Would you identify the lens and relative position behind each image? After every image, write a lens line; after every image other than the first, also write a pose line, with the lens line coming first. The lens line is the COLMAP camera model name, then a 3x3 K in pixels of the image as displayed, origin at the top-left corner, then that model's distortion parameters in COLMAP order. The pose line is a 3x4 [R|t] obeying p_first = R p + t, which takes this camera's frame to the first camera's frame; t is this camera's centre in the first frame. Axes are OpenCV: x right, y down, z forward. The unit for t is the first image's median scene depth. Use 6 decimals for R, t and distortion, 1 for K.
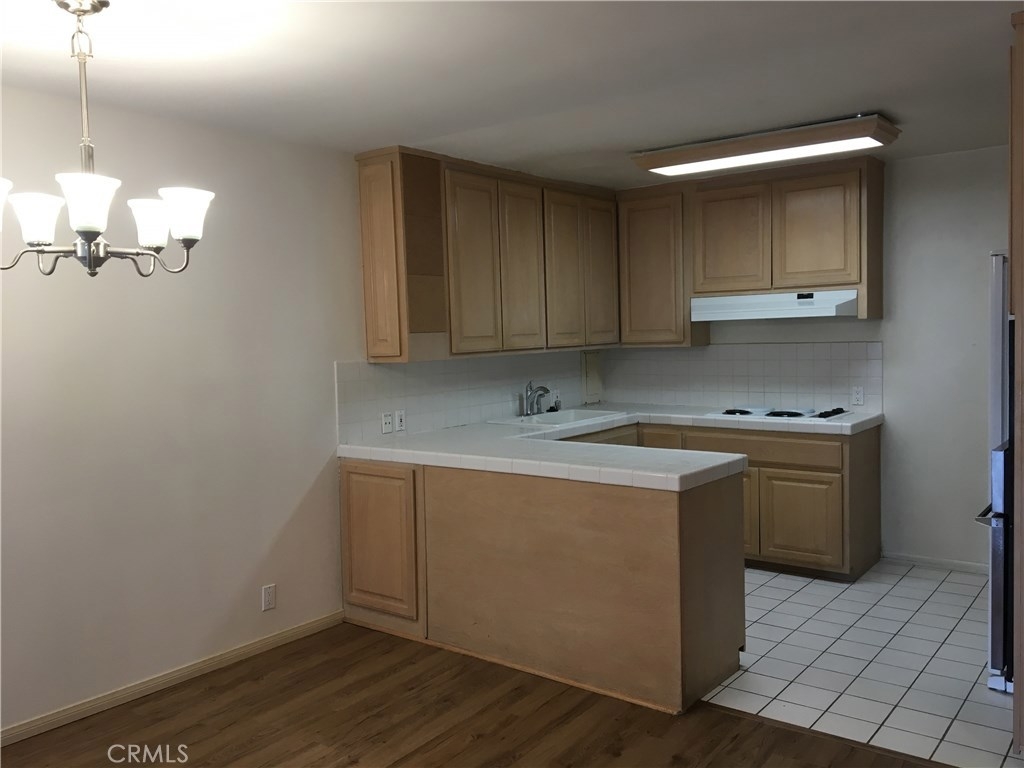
lens RADIAL K [[862.2, 0, 507.0], [0, 862.2, 379.5], [0, 0, 1]] dist [0.065910, -0.079480]
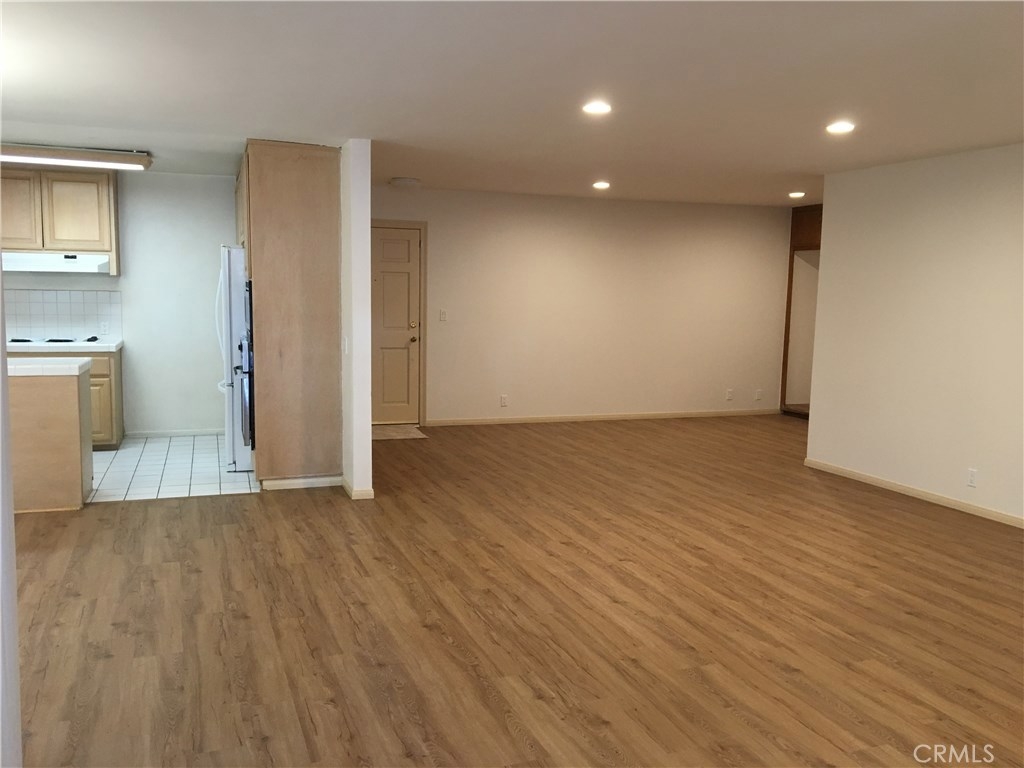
lens RADIAL K [[862.2, 0, 513.1], [0, 862.2, 381.0], [0, 0, 1]] dist [0.065910, -0.079480]
pose [[0.539790, -0.052975, 0.840131, -0.482553], [0.014333, 0.998452, 0.053749, 0.040386], [-0.841678, -0.016972, 0.539714, -0.383804]]
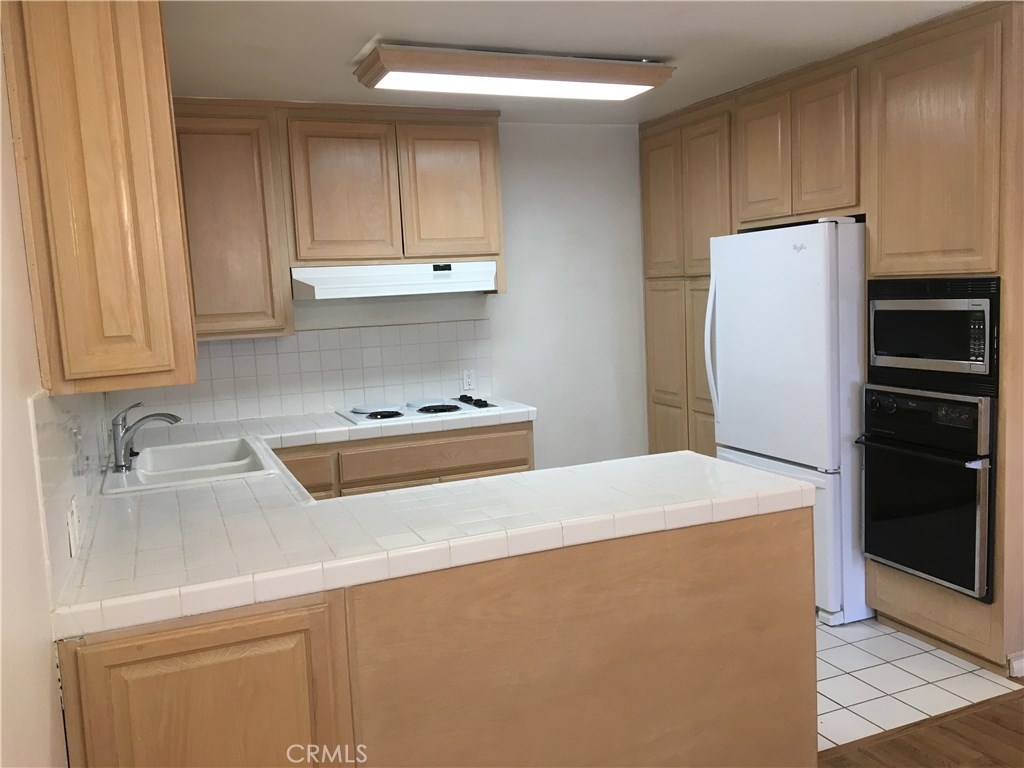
lens RADIAL K [[862.2, 0, 515.5], [0, 862.2, 386.8], [0, 0, 1]] dist [0.065910, -0.079480]
pose [[0.489832, -0.095615, 0.866558, -0.369859], [0.085008, 0.994470, 0.061676, -0.027307], [-0.867662, 0.043453, 0.495251, 0.541658]]
